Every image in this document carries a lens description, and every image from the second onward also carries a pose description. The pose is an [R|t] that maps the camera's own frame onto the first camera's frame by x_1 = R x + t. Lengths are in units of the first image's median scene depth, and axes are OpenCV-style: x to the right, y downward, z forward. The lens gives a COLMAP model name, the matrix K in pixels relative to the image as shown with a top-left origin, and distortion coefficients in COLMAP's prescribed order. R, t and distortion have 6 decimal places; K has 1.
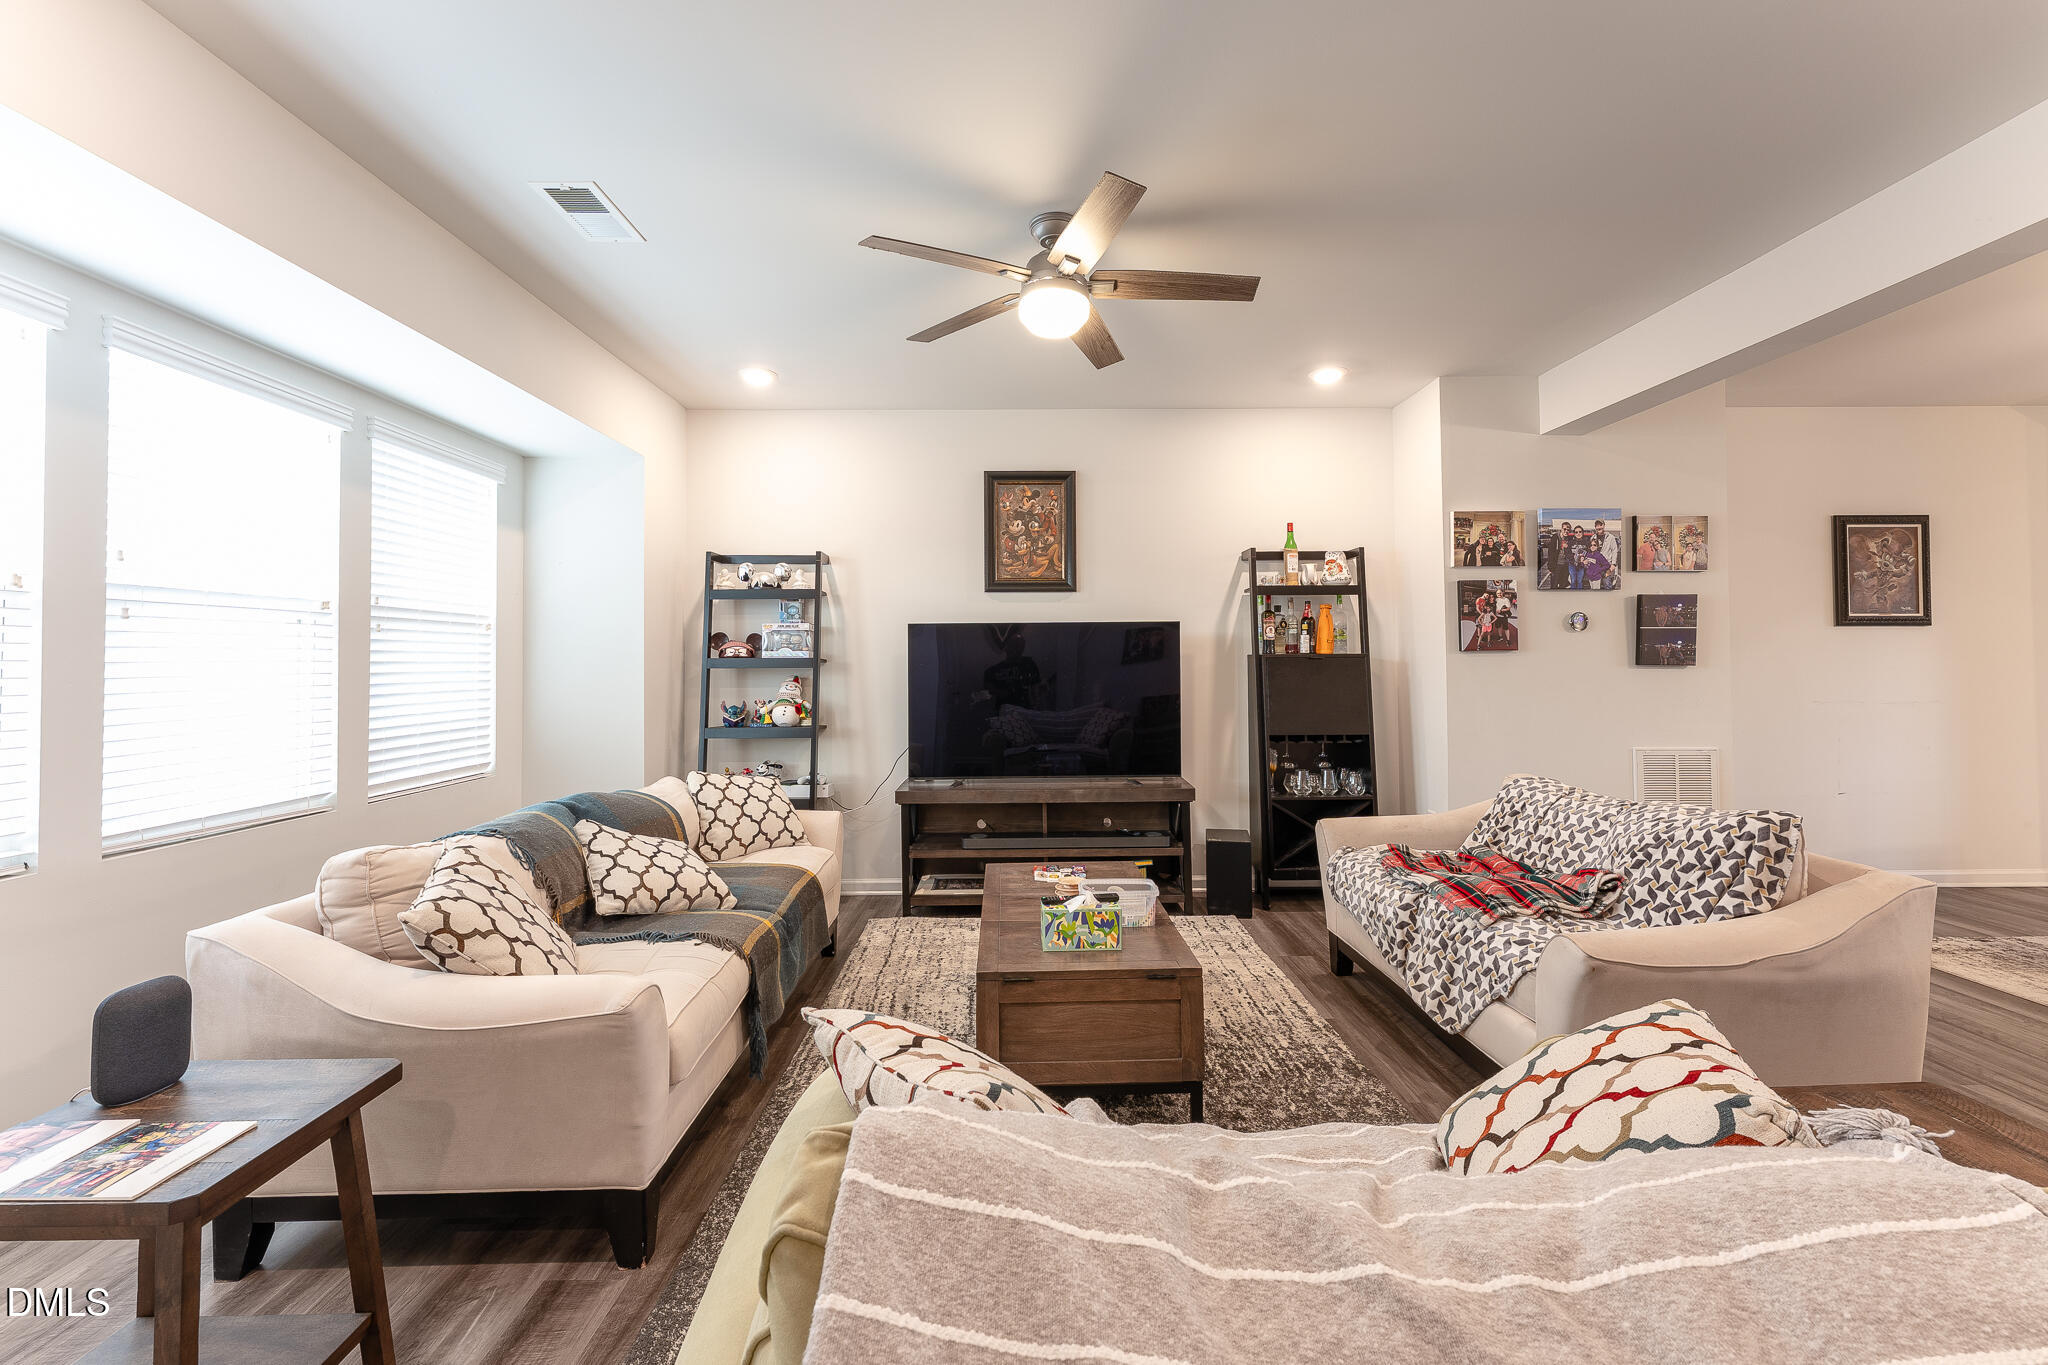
lens RADIAL K [[833.5, 0, 1026.4], [0, 833.5, 644.1], [0, 0, 1]] dist [-0.000253, -0.001064]
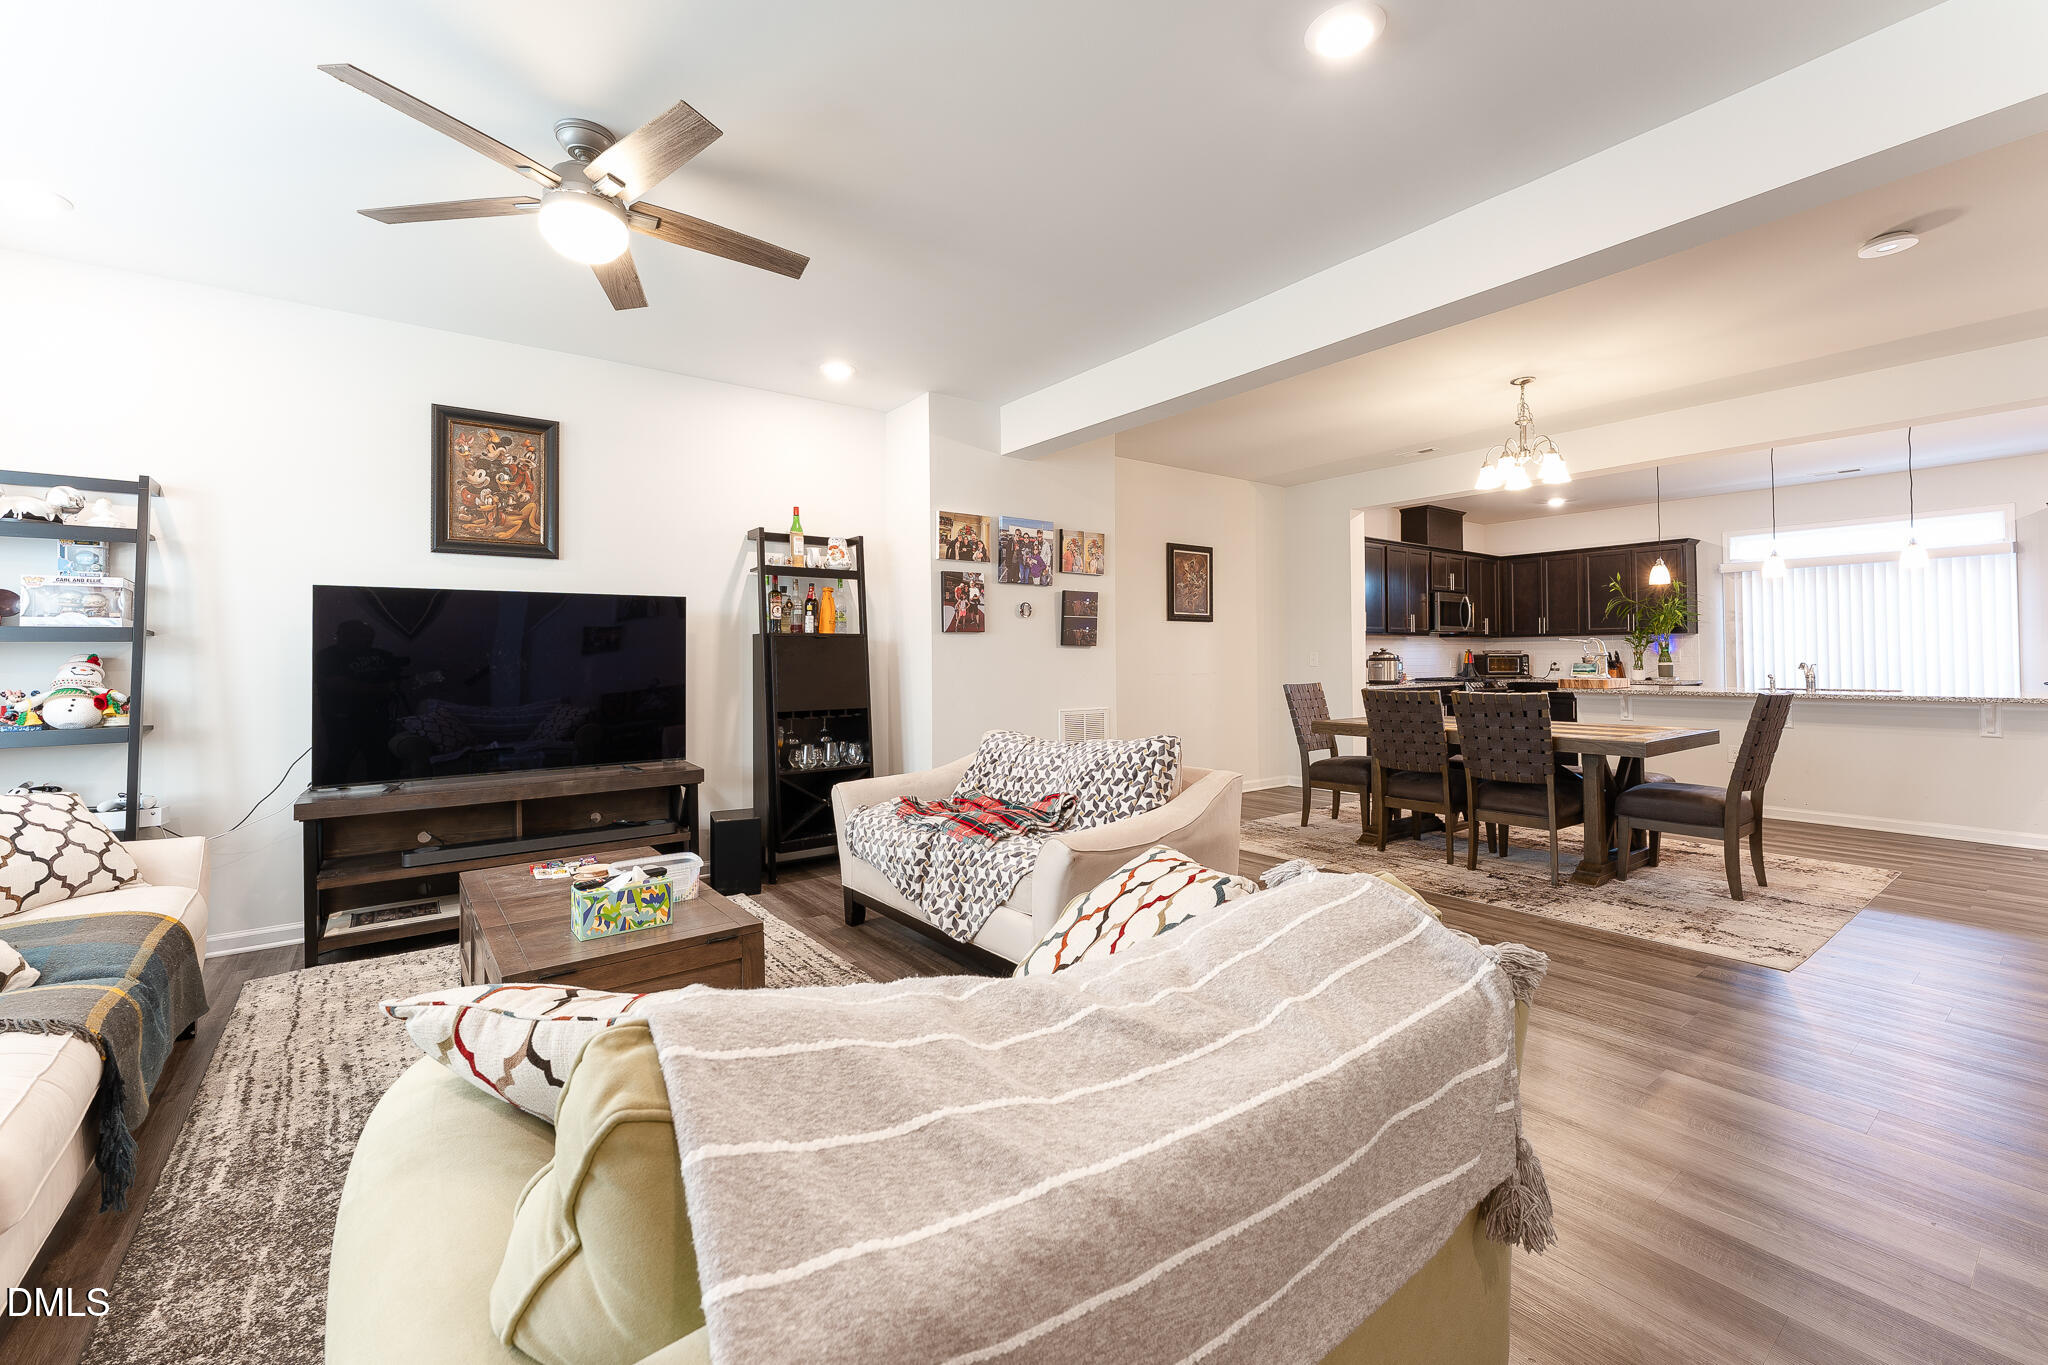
lens RADIAL K [[833.5, 0, 1026.4], [0, 833.5, 644.1], [0, 0, 1]] dist [-0.000253, -0.001064]
pose [[0.805077, 0.009074, 0.593101, -0.073375], [-0.009797, 0.999950, -0.002001, 0.026780], [-0.593090, -0.004200, 0.805126, -0.001777]]
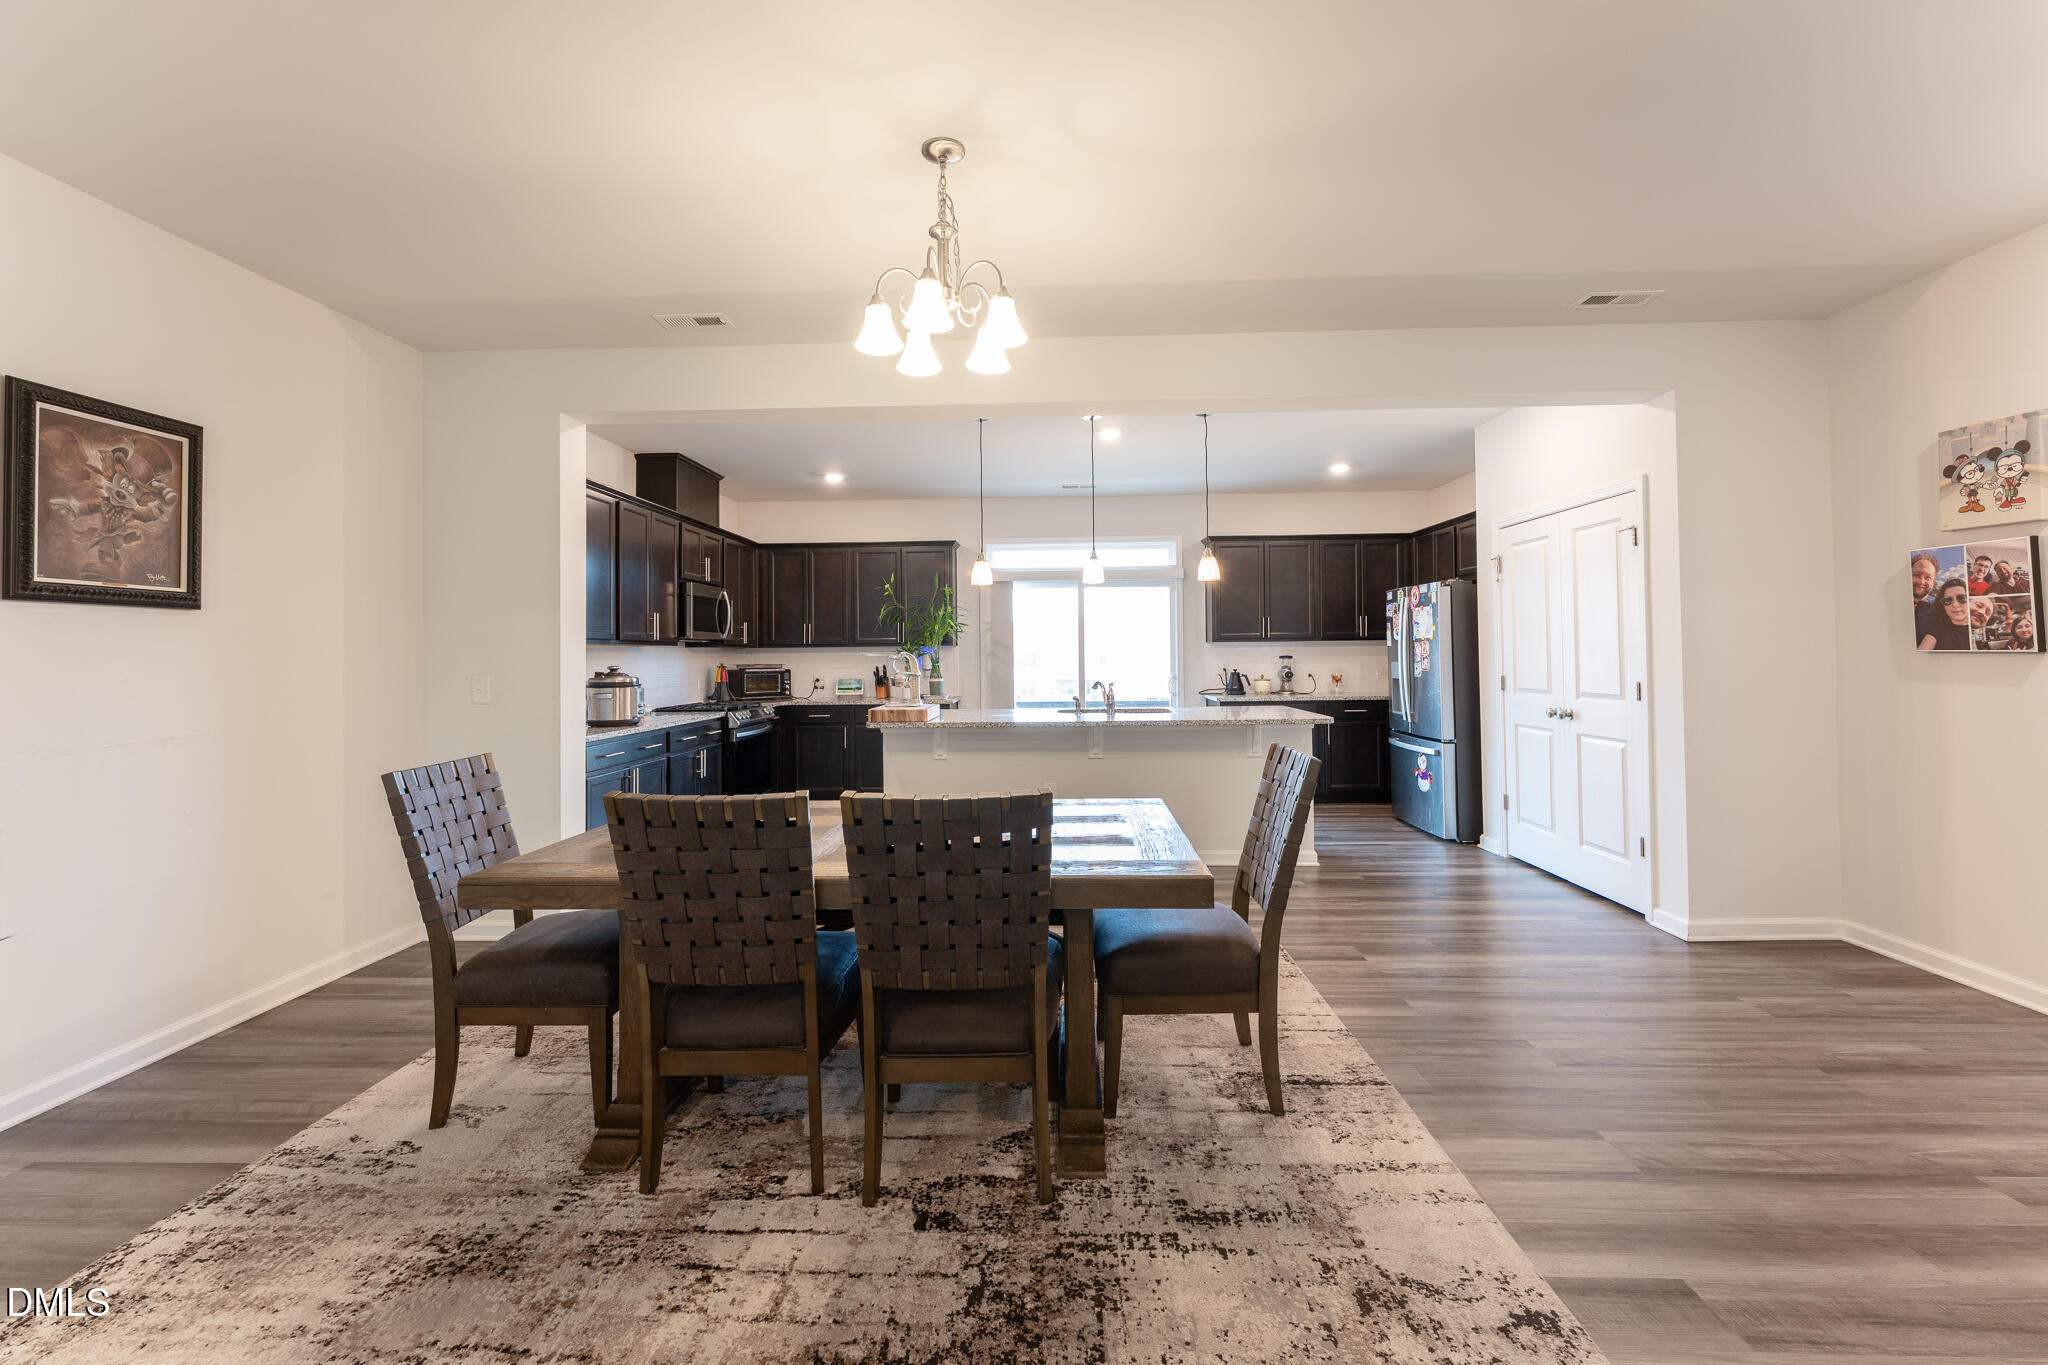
lens RADIAL K [[833.5, 0, 1026.4], [0, 833.5, 644.1], [0, 0, 1]] dist [-0.000253, -0.001064]
pose [[0.038982, 0.017427, 0.999088, 0.578008], [-0.011413, 0.999790, -0.016994, 0.007197], [-0.999175, -0.010741, 0.039172, 0.429215]]
